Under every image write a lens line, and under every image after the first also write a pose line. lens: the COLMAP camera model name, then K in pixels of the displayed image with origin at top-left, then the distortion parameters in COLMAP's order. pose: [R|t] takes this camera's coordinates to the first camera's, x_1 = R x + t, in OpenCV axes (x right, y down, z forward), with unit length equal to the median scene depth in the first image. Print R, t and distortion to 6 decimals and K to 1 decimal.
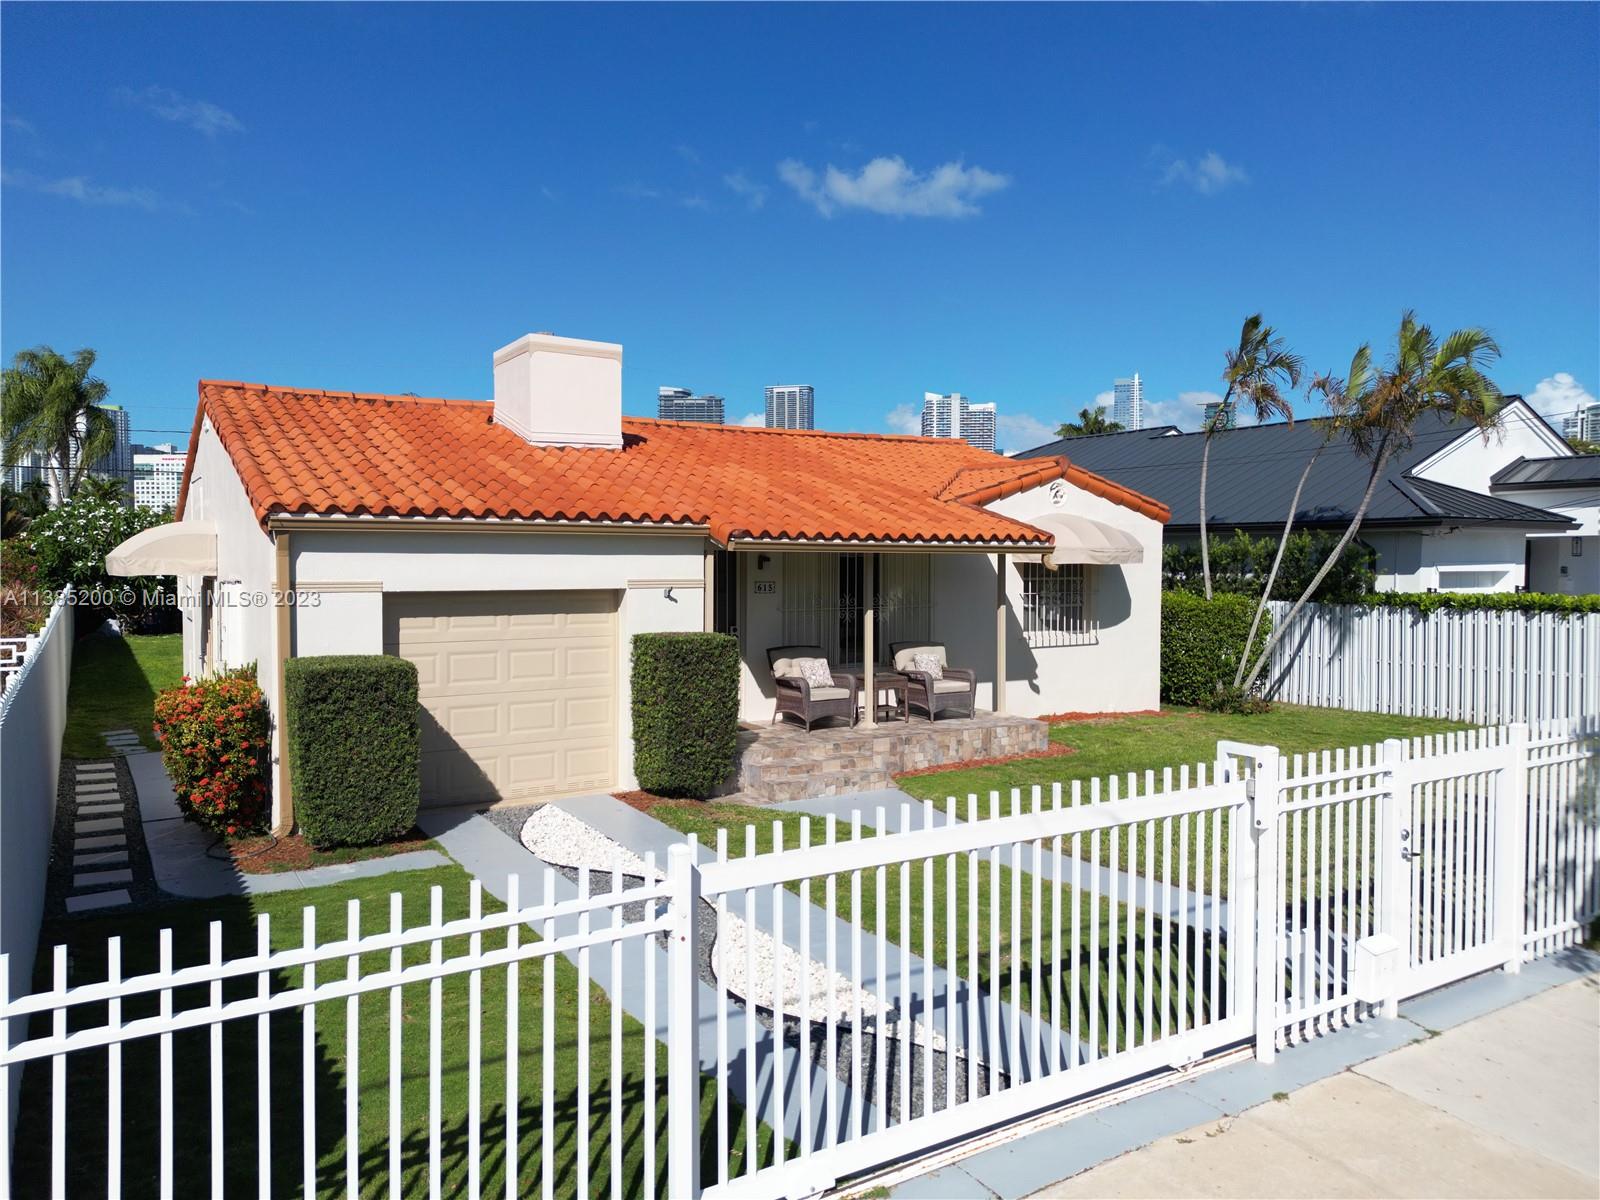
lens RADIAL K [[1122.5, 0, 806.3], [0, 1122.5, 595.4], [0, 0, 1]] dist [0.092825, -0.097056]
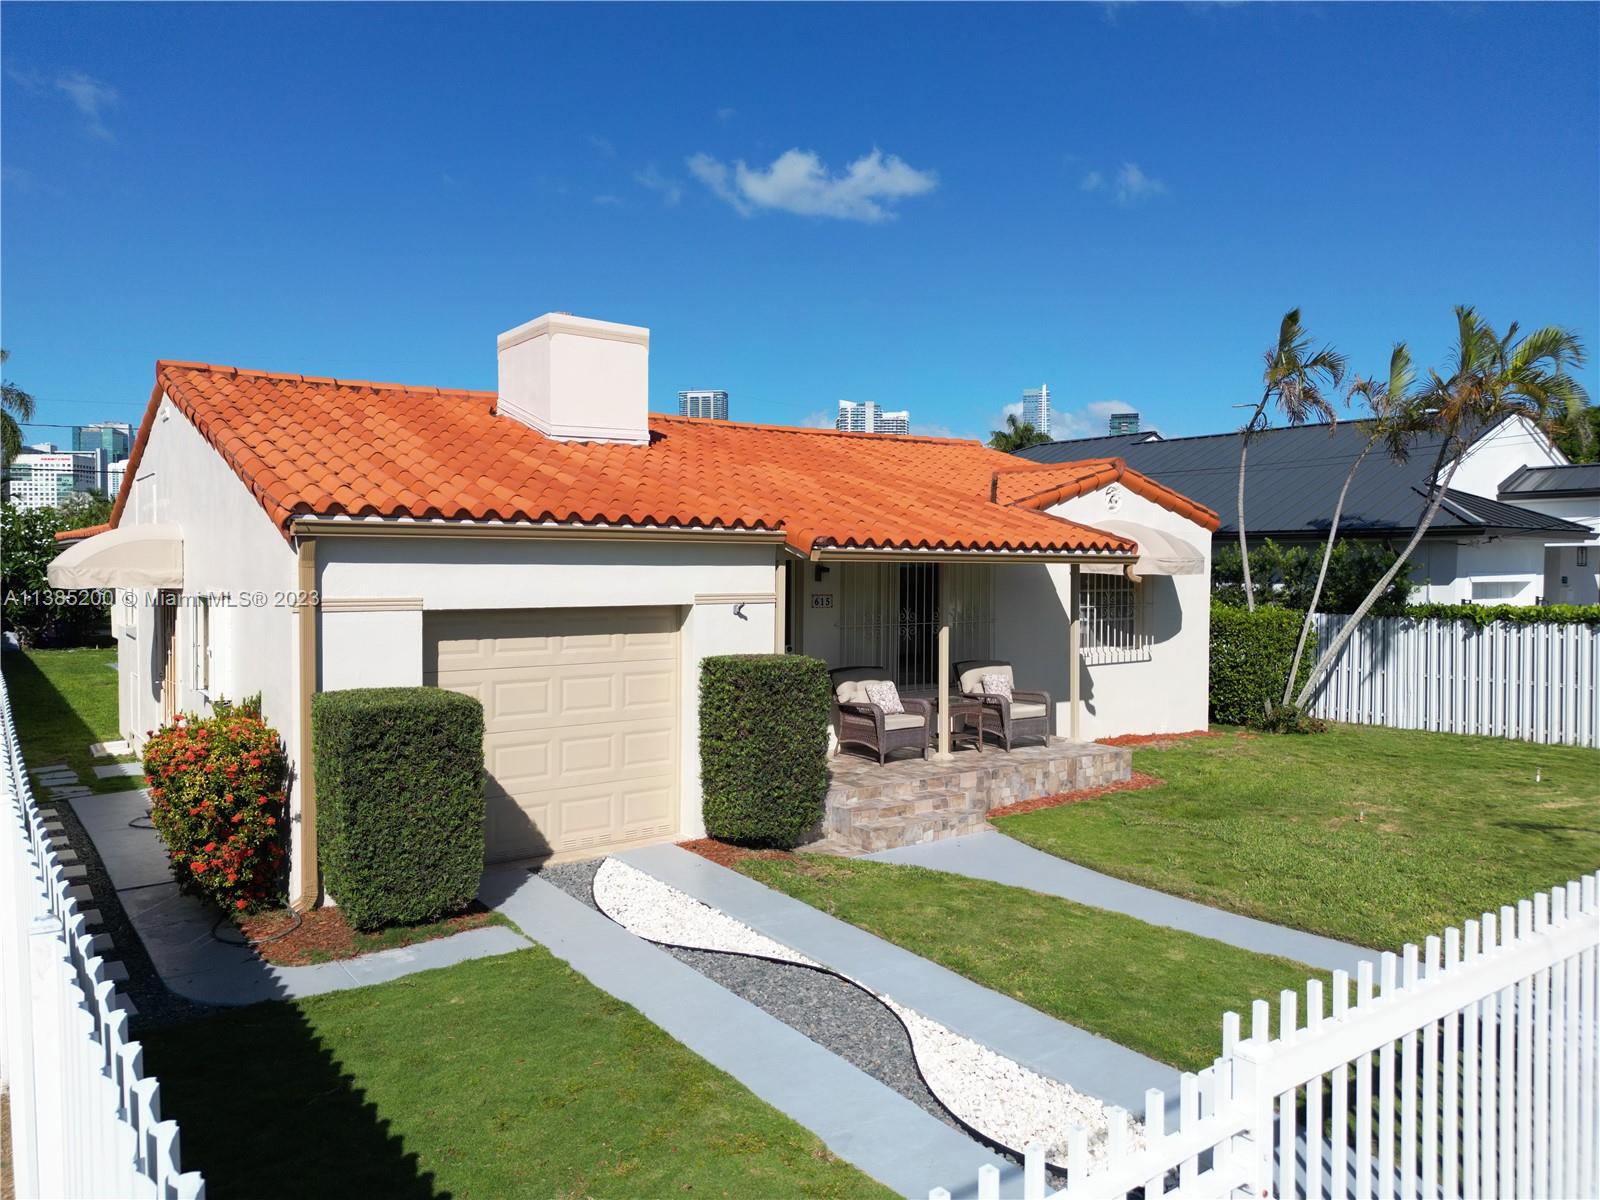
lens RADIAL K [[1122.5, 0, 806.3], [0, 1122.5, 595.4], [0, 0, 1]] dist [0.092825, -0.097056]
pose [[0.997055, -0.000272, 0.076687, -0.125046], [0.000689, 0.999985, -0.005412, -0.007430], [-0.076685, 0.005449, 0.997040, 0.119434]]
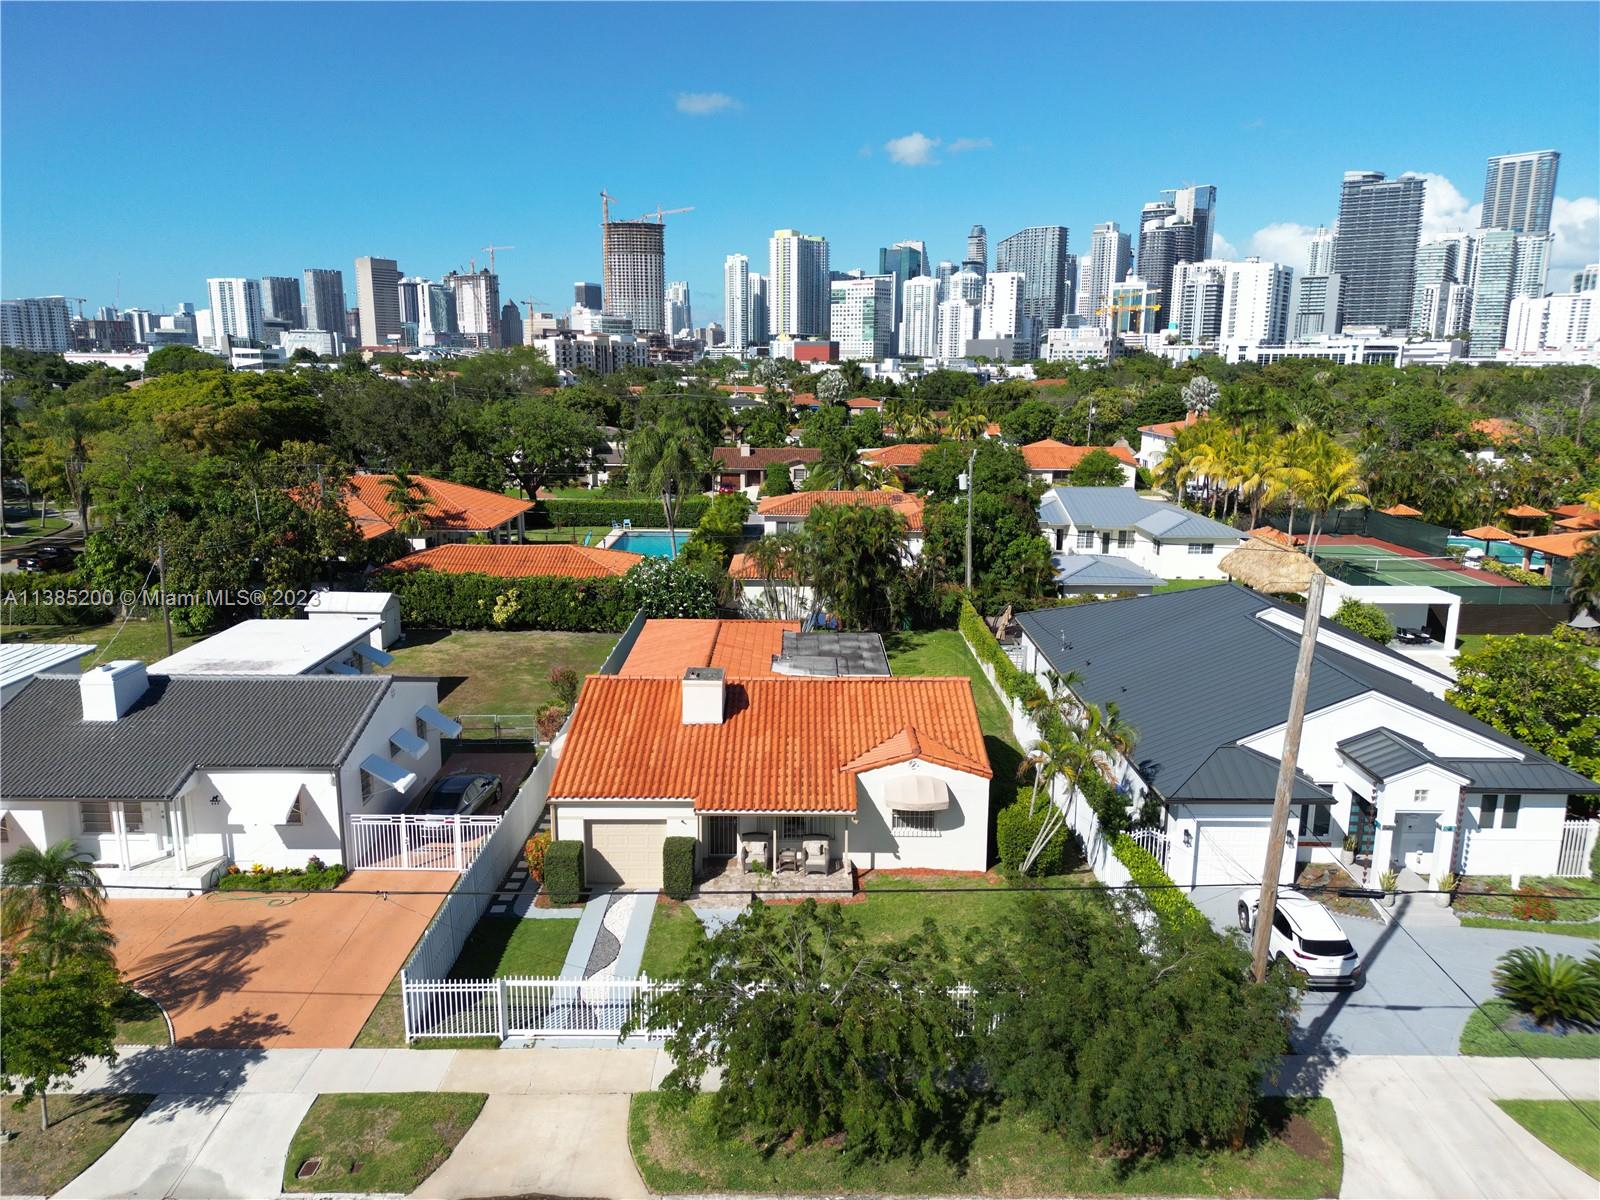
lens RADIAL K [[1122.5, 0, 806.3], [0, 1122.5, 595.4], [0, 0, 1]] dist [0.092825, -0.097056]
pose [[0.848301, 0.114612, -0.516962, 1.351630], [-0.024995, 0.983873, 0.177113, -0.943817], [0.528925, -0.137323, 0.837485, -0.962377]]
